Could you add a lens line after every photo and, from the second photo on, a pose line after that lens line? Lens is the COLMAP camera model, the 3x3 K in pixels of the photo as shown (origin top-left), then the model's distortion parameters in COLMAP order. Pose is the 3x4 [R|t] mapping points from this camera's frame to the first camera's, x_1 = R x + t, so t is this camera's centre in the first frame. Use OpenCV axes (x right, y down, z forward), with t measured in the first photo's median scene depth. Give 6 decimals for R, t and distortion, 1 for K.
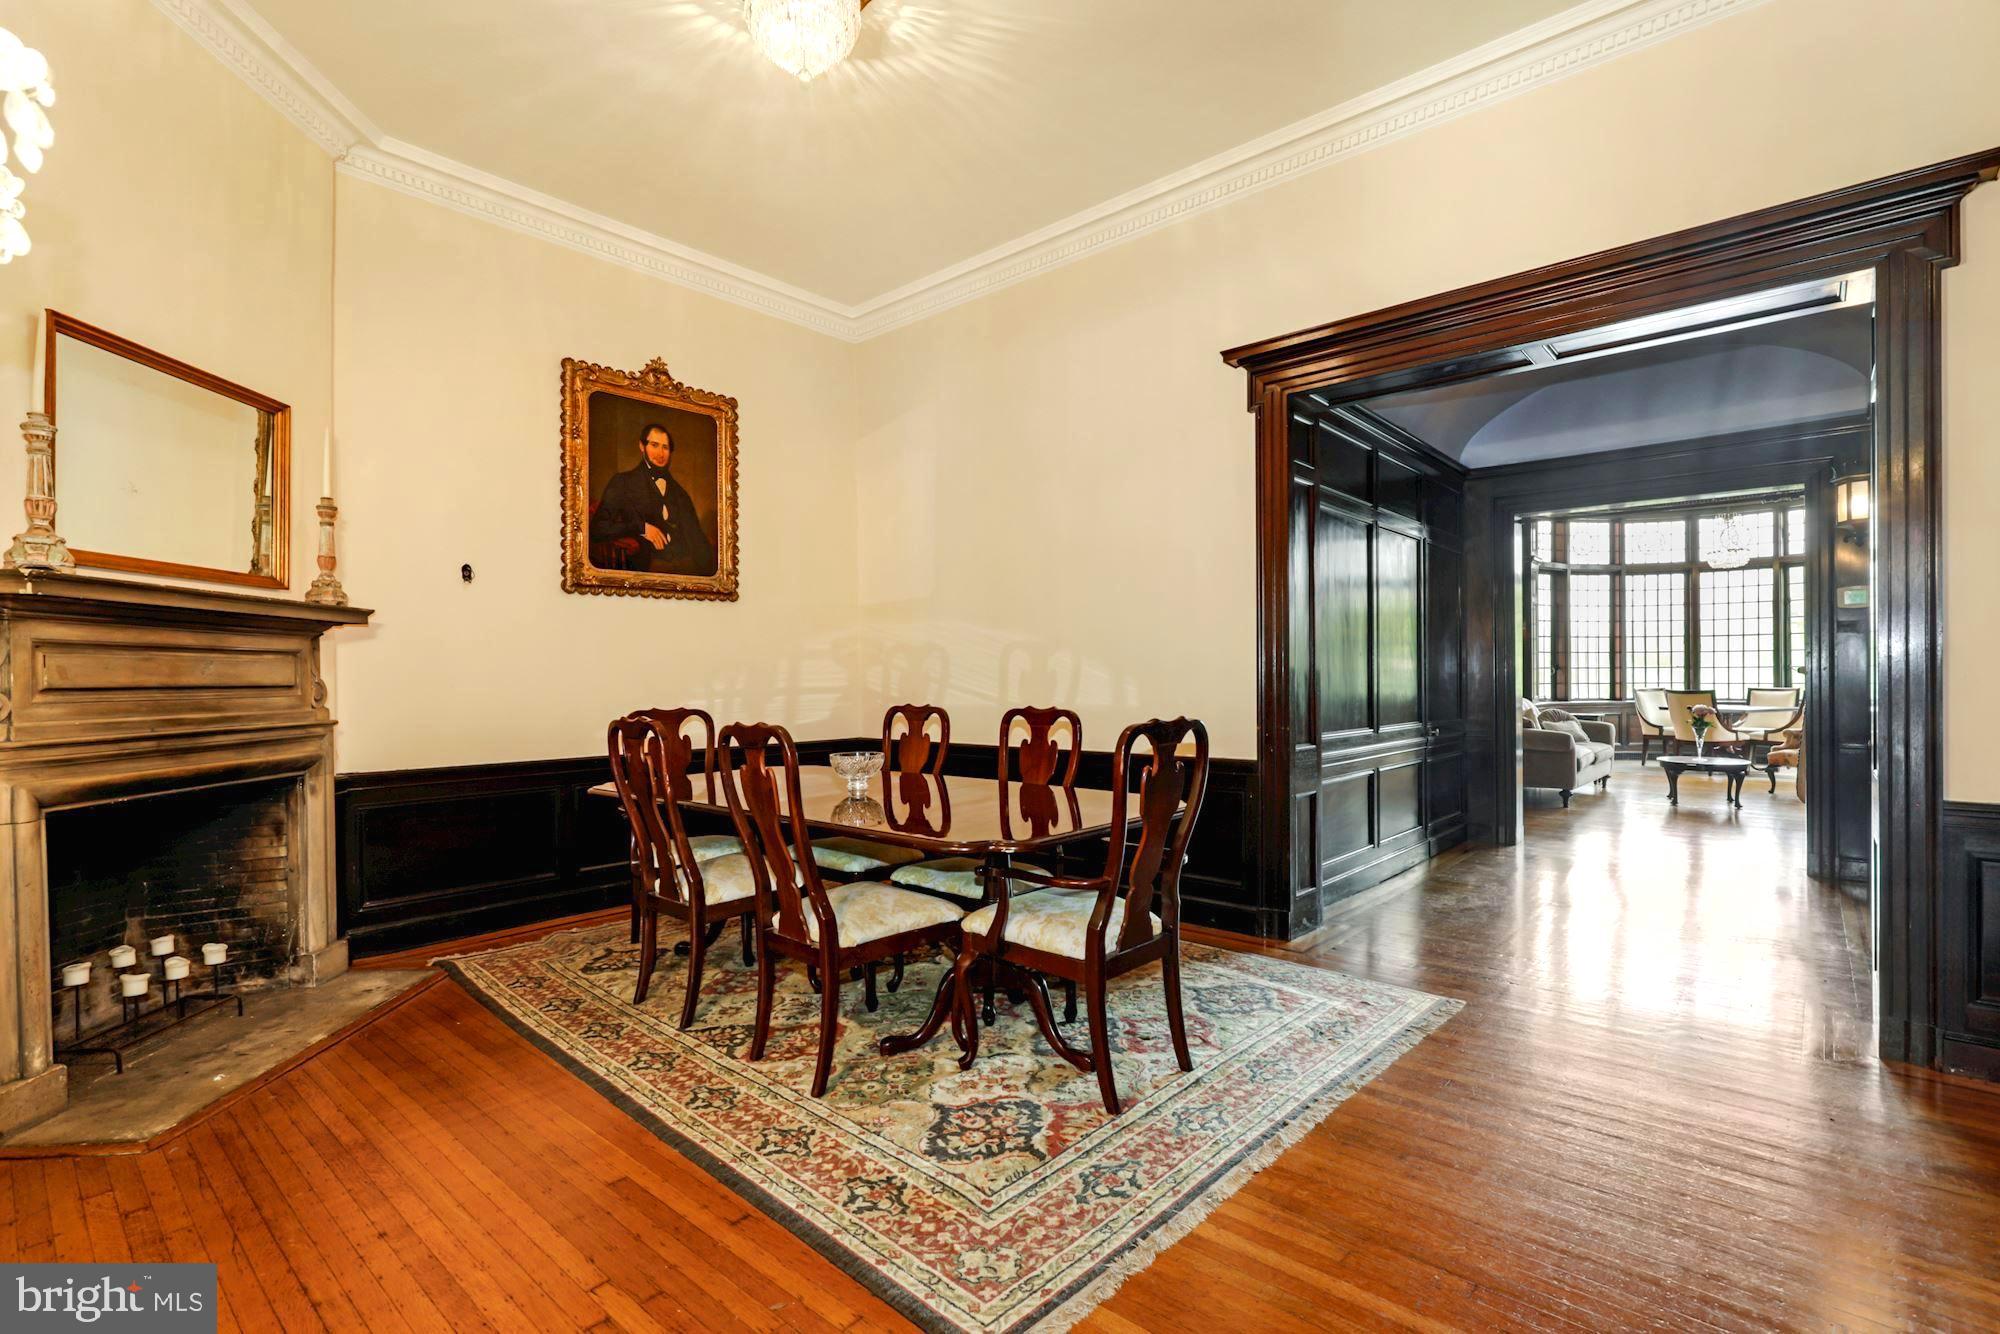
lens RADIAL K [[915.7, 0, 1009.3], [0, 915.7, 678.7], [0, 0, 1]] dist [-0.004158, -0.000805]
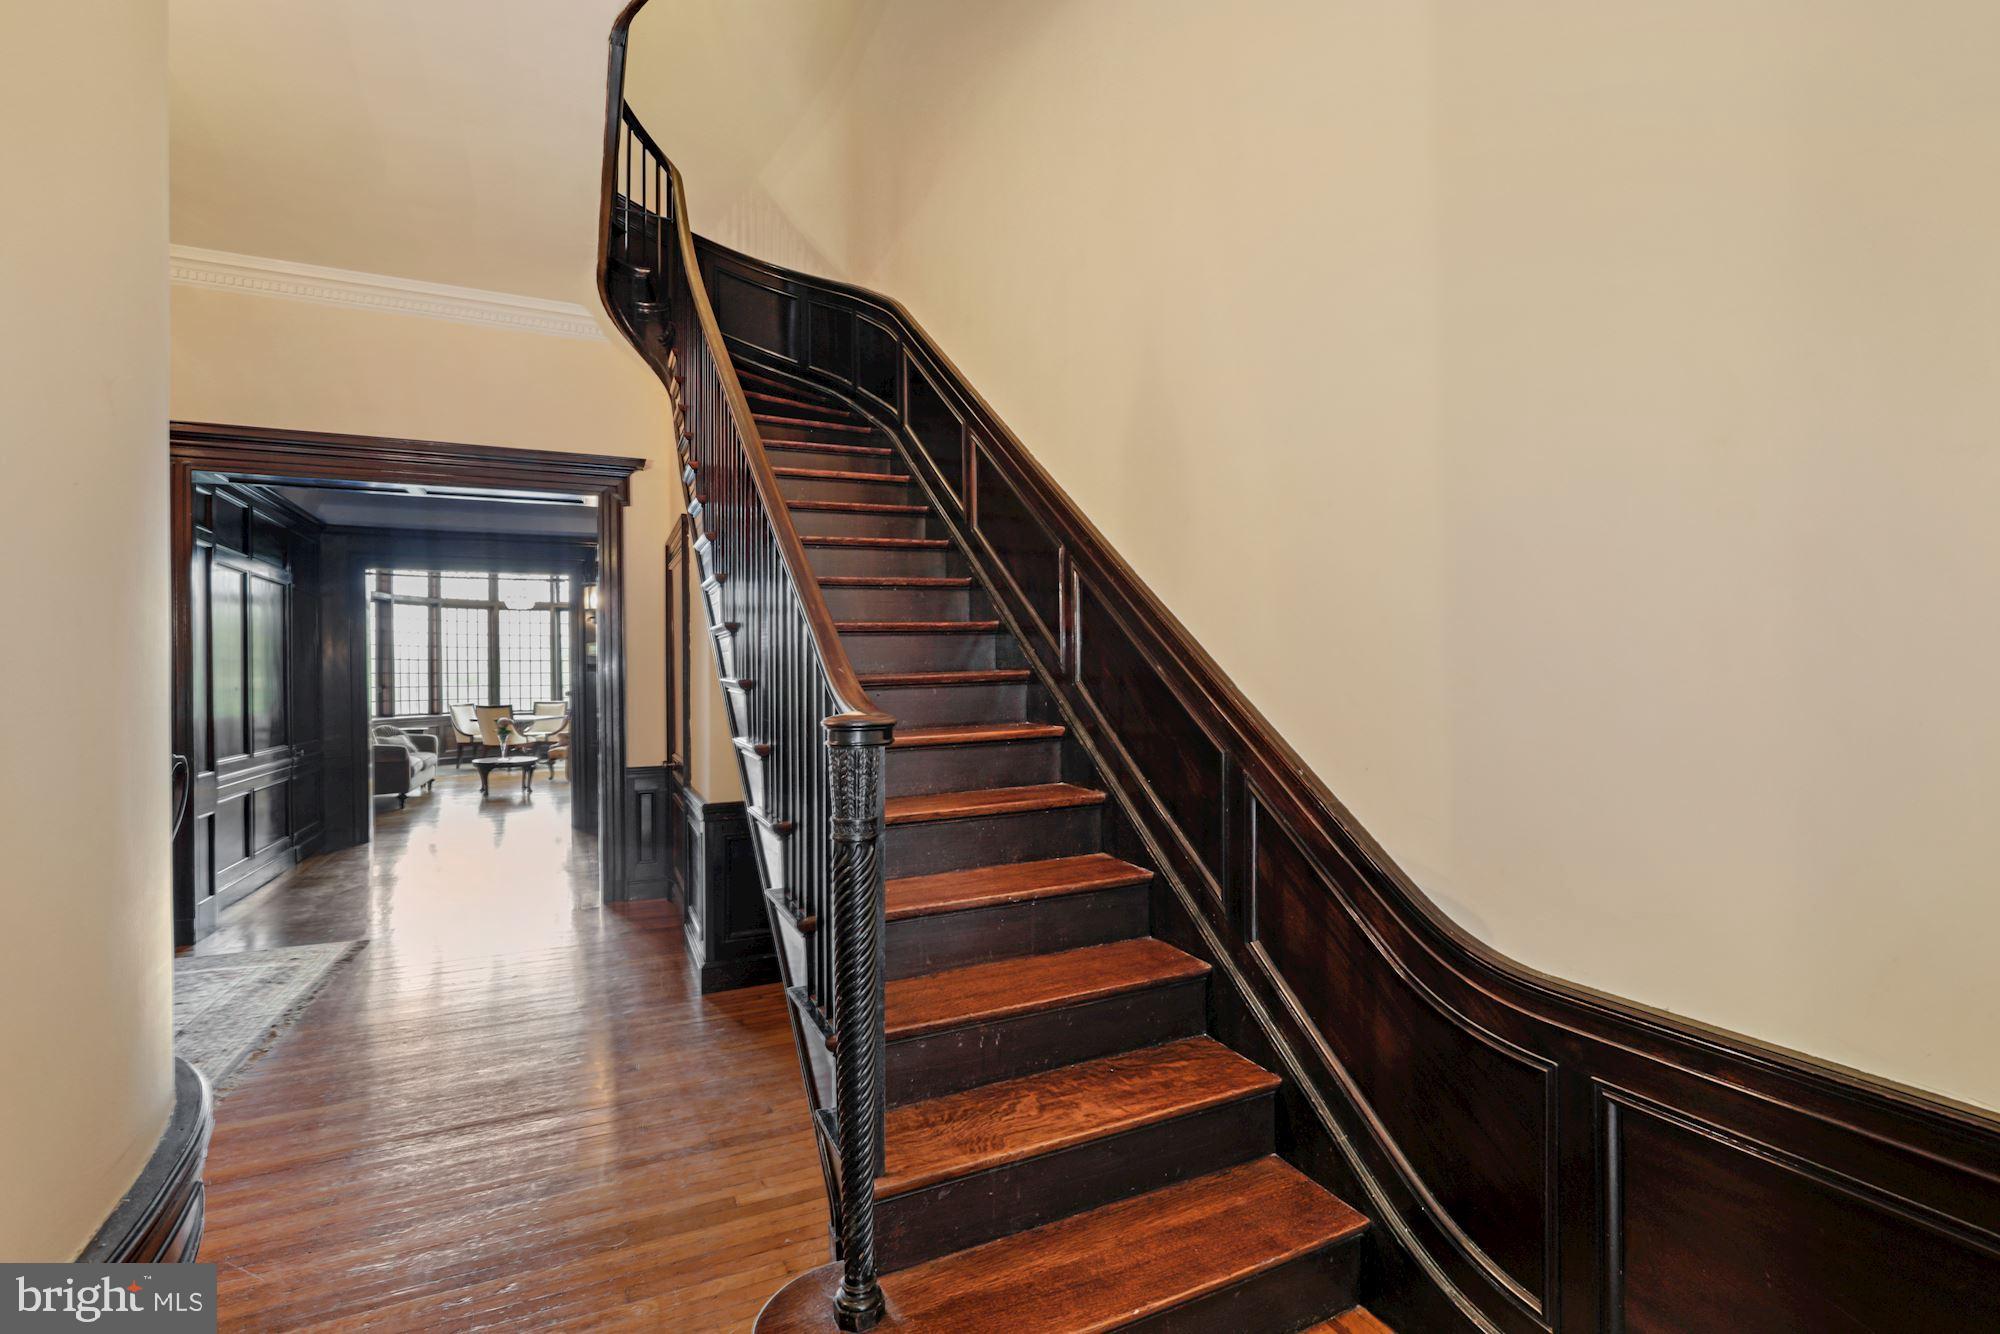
lens RADIAL K [[915.7, 0, 1009.3], [0, 915.7, 678.7], [0, 0, 1]] dist [-0.004158, -0.000805]
pose [[0.396570, -0.000713, 0.918004, -0.137748], [0.010338, 0.999940, -0.003690, -0.012663], [-0.917946, 0.010954, 0.396554, -0.161407]]
